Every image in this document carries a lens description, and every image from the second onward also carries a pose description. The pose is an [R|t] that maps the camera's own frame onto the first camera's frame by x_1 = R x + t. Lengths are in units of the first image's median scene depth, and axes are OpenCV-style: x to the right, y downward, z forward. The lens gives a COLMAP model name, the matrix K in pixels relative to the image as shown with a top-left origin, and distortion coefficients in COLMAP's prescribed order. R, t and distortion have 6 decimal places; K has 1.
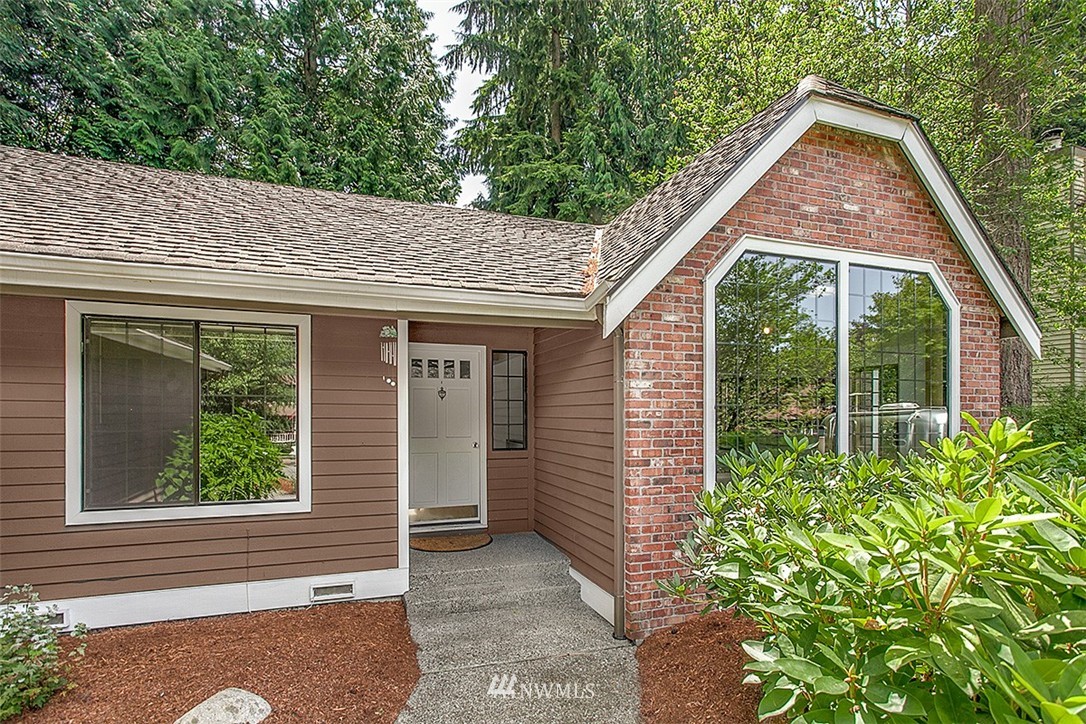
lens RADIAL K [[537.0, 0, 543.2], [0, 537.0, 411.2], [0, 0, 1]] dist [0.000372, 0.000063]
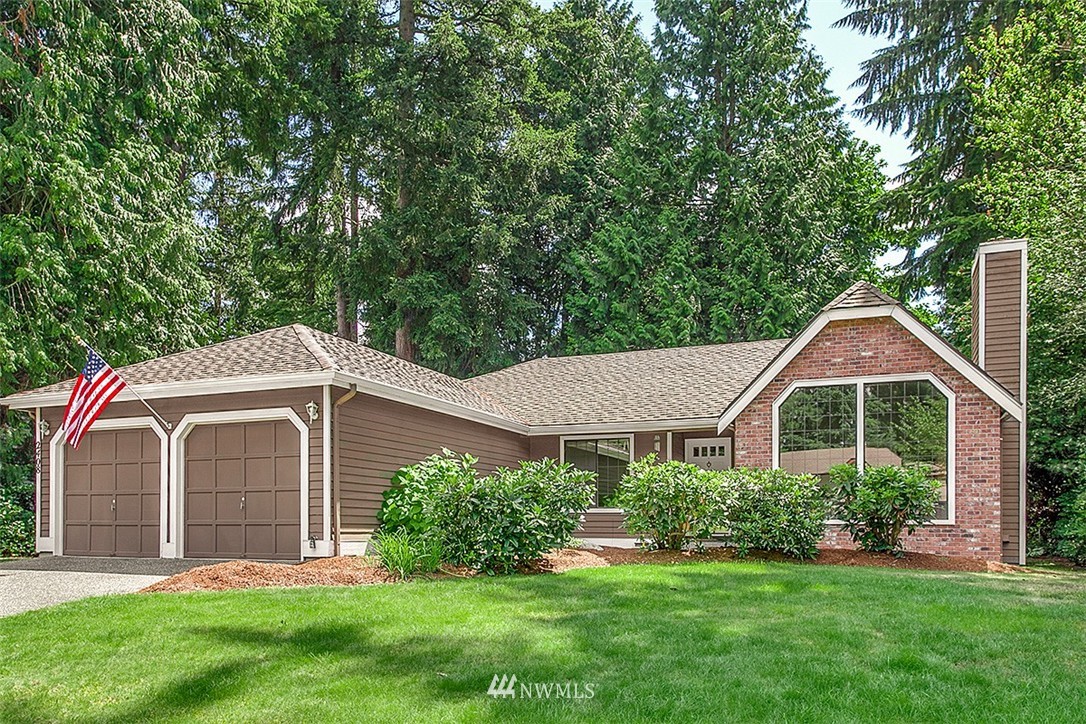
lens RADIAL K [[812.8, 0, 543.0], [0, 812.8, 362.0], [0, 0, 1]] dist [0.000109, -0.000077]
pose [[0.734902, -0.136134, -0.664369, 1.613230], [-0.000824, 0.979465, -0.201611, 0.230606], [0.678172, 0.148712, 0.719699, -1.828067]]
